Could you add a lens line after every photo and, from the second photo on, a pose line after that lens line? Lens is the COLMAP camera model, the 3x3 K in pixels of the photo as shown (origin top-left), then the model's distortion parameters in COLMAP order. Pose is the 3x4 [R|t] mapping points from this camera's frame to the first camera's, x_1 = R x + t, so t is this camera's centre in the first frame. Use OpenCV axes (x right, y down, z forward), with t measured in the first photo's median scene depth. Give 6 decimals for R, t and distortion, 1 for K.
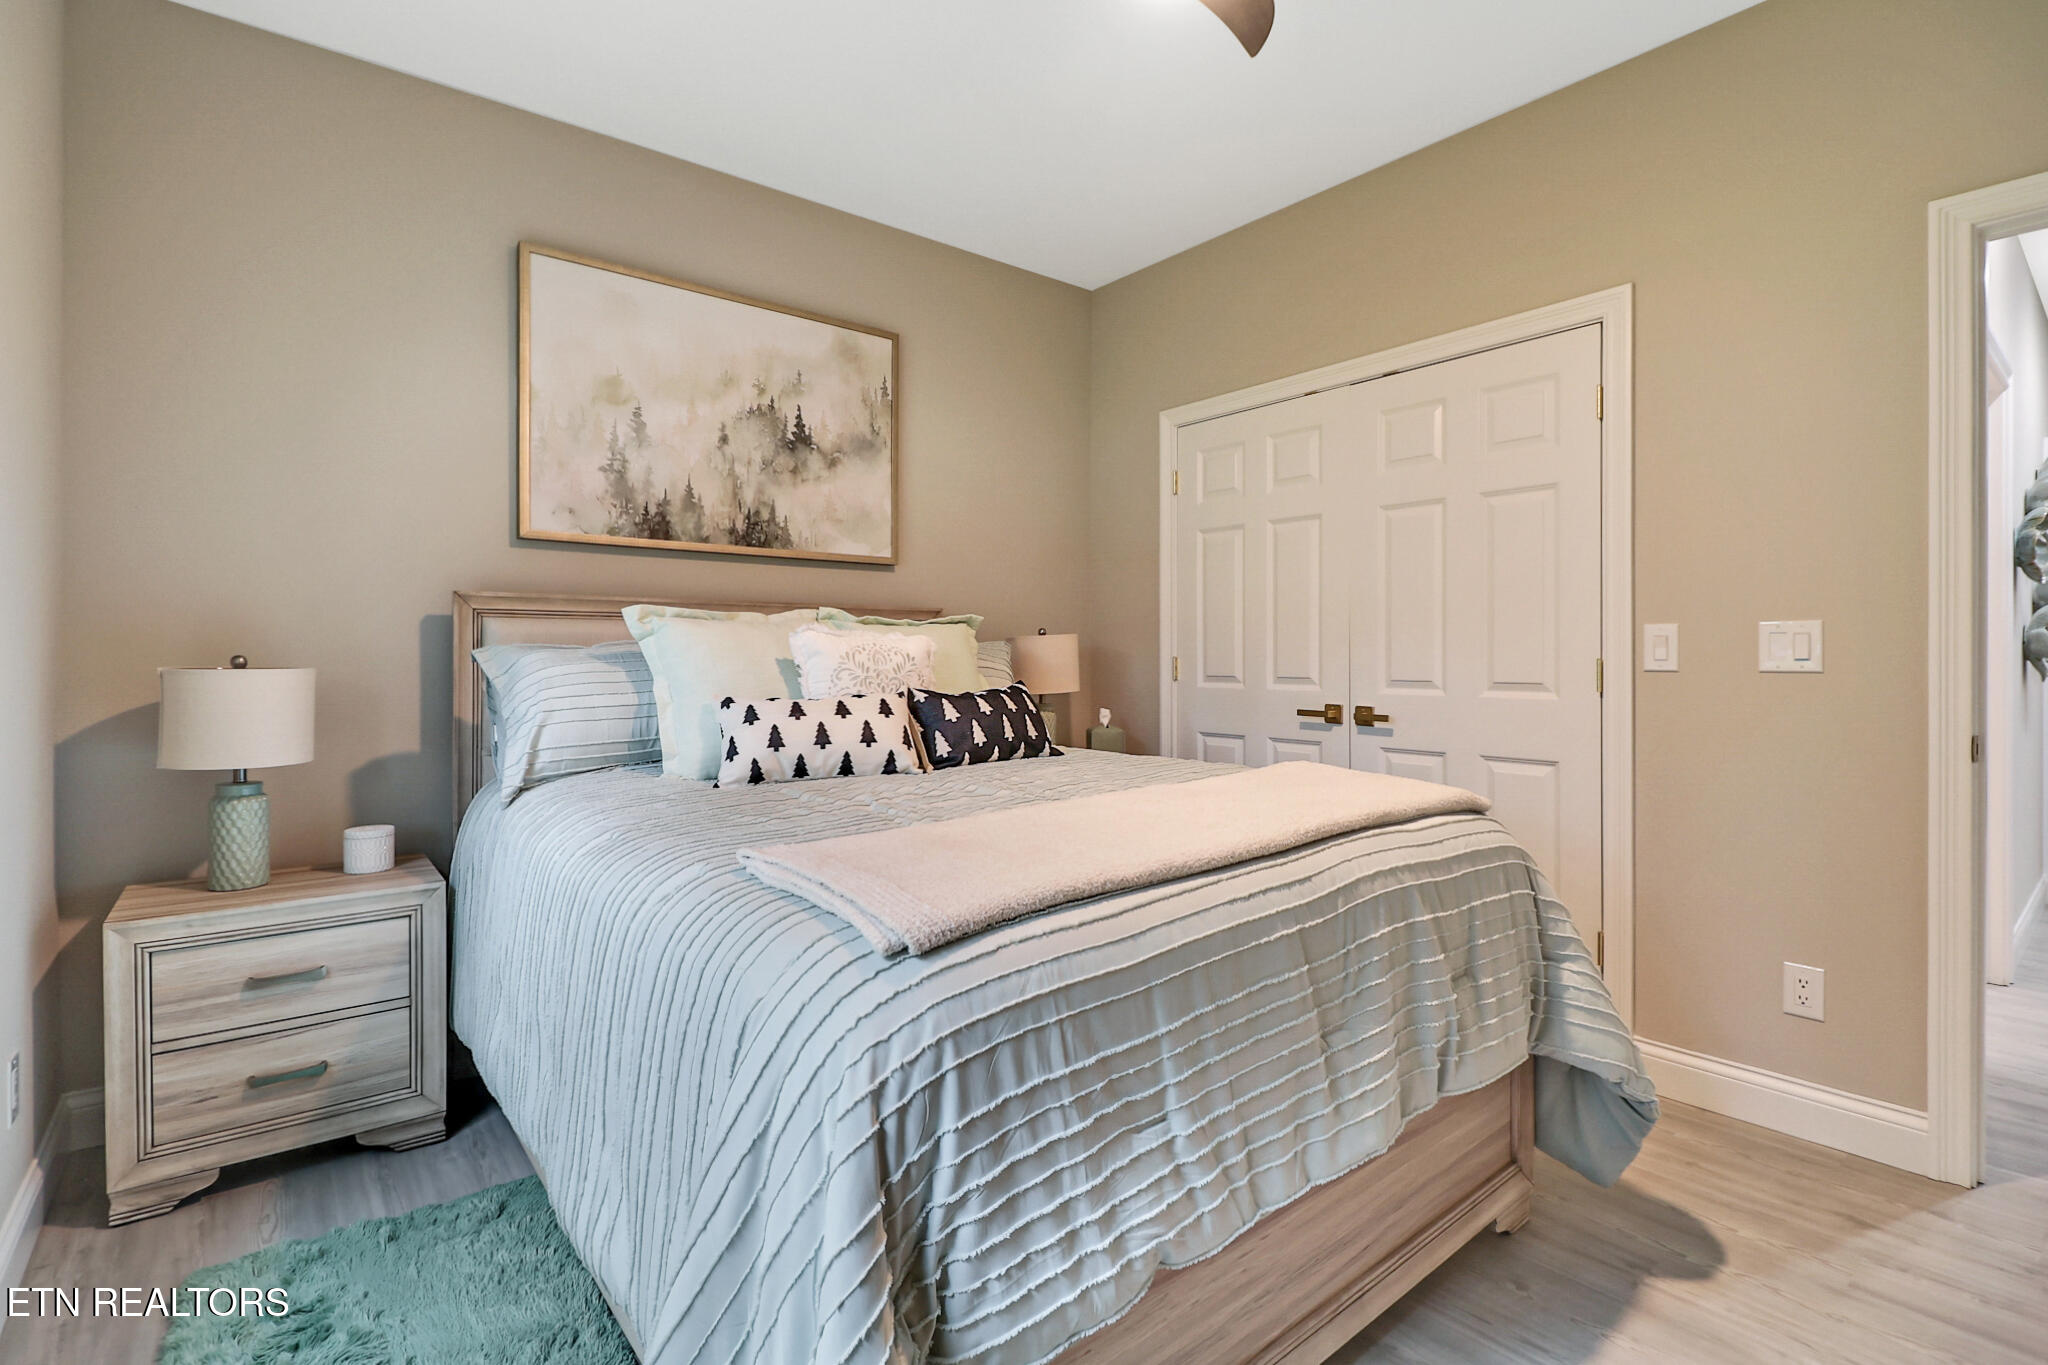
lens RADIAL K [[948.5, 0, 1022.8], [0, 948.5, 664.4], [0, 0, 1]] dist [-0.004084, -0.000138]
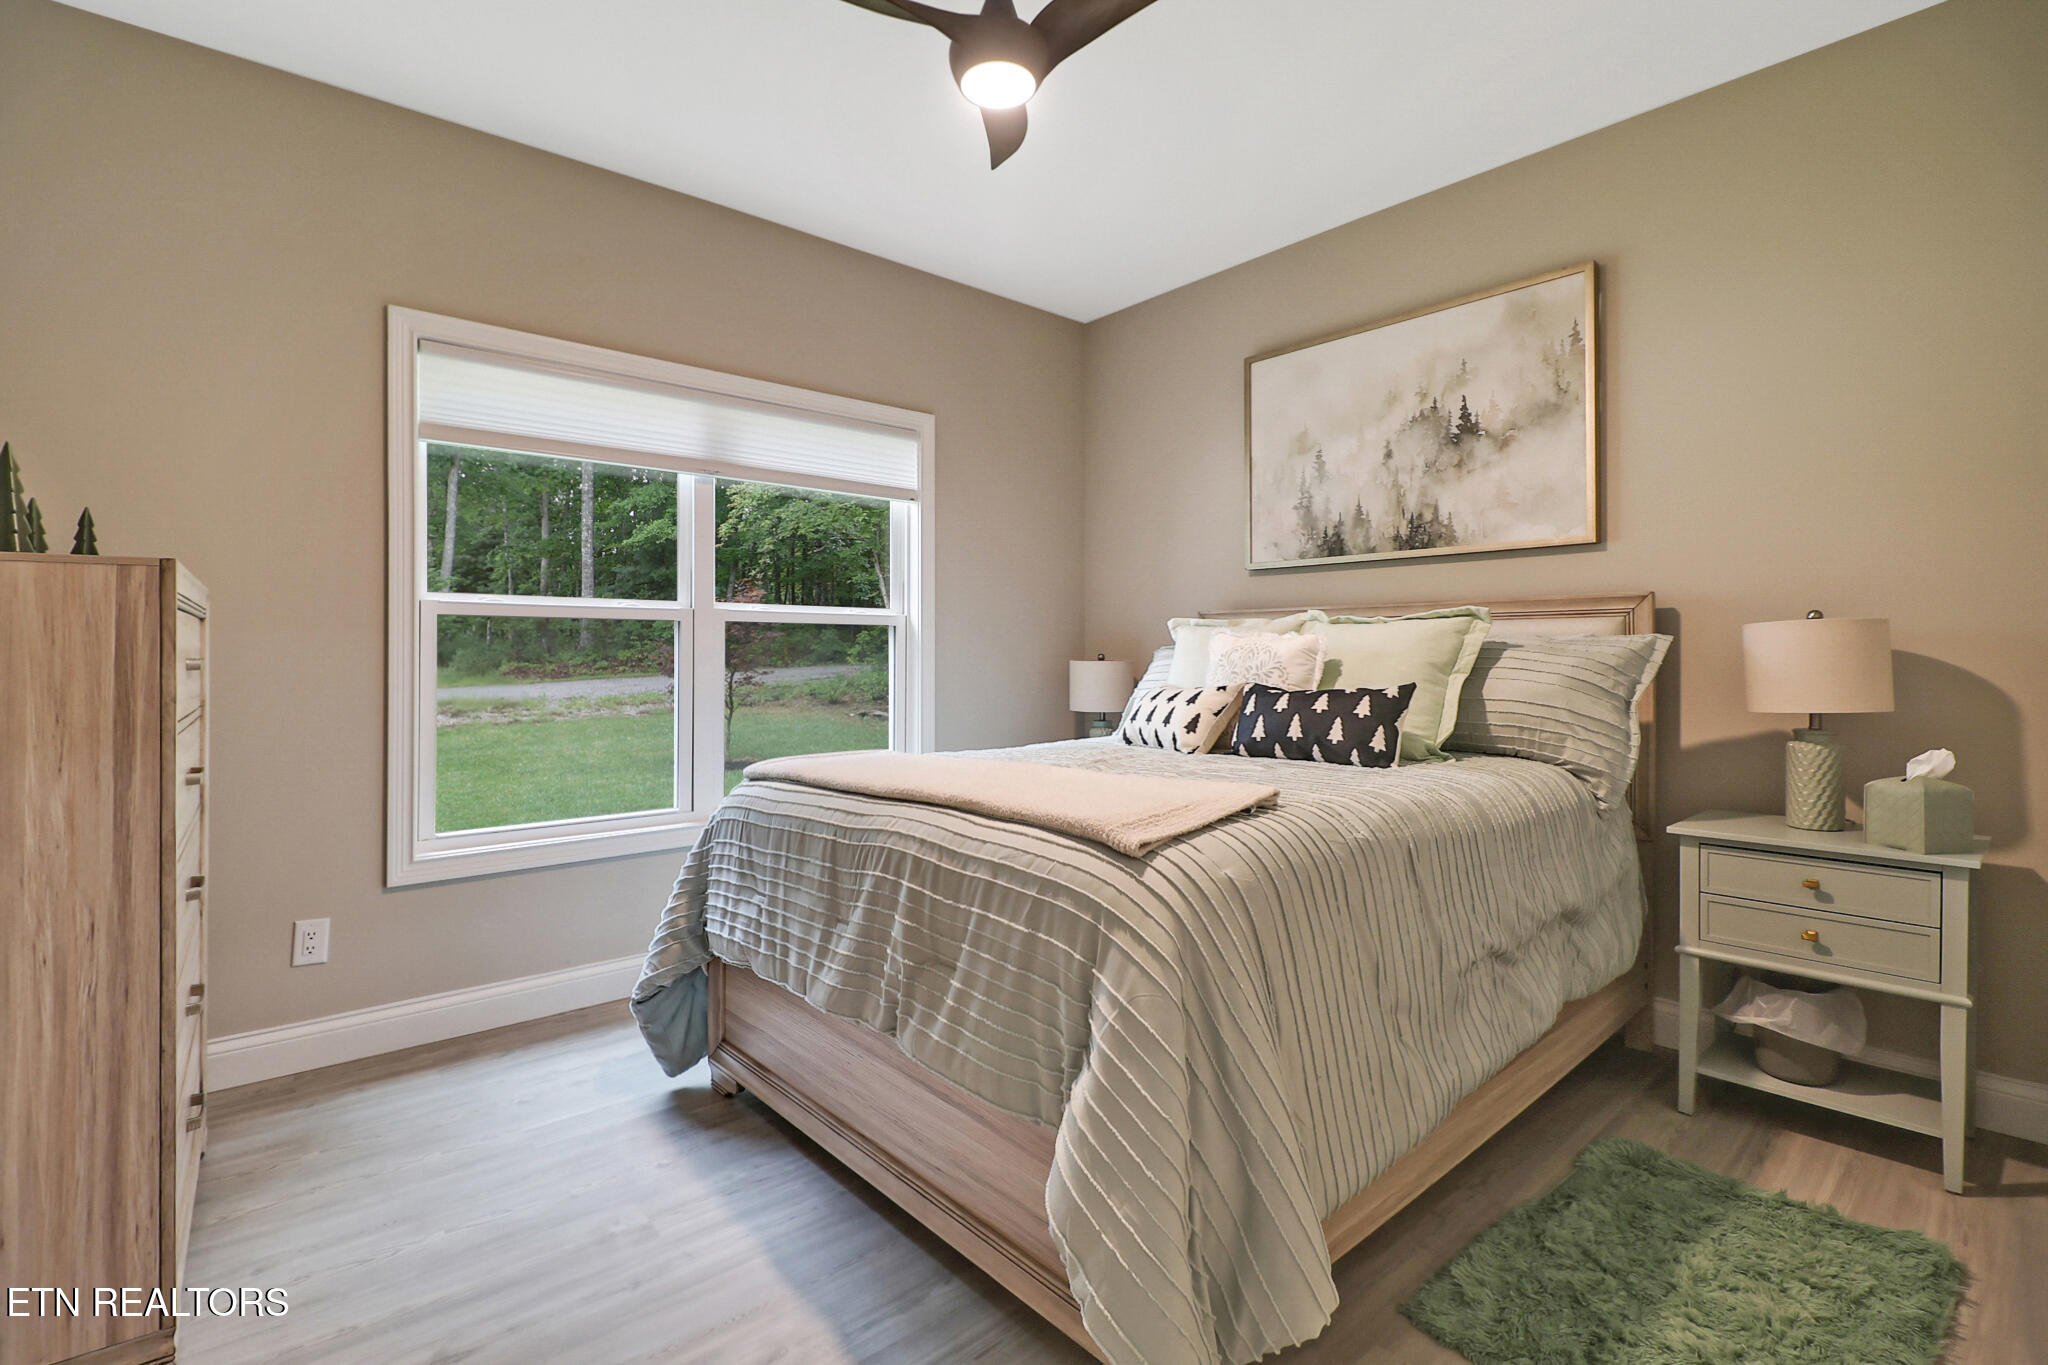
lens RADIAL K [[948.5, 0, 1027.3], [0, 948.5, 670.2], [0, 0, 1]] dist [-0.004084, -0.000138]
pose [[0.039537, 0.009110, -0.999177, 0.742596], [-0.013301, 0.999875, 0.008590, 0.005223], [0.999130, 0.012951, 0.039653, 0.538314]]
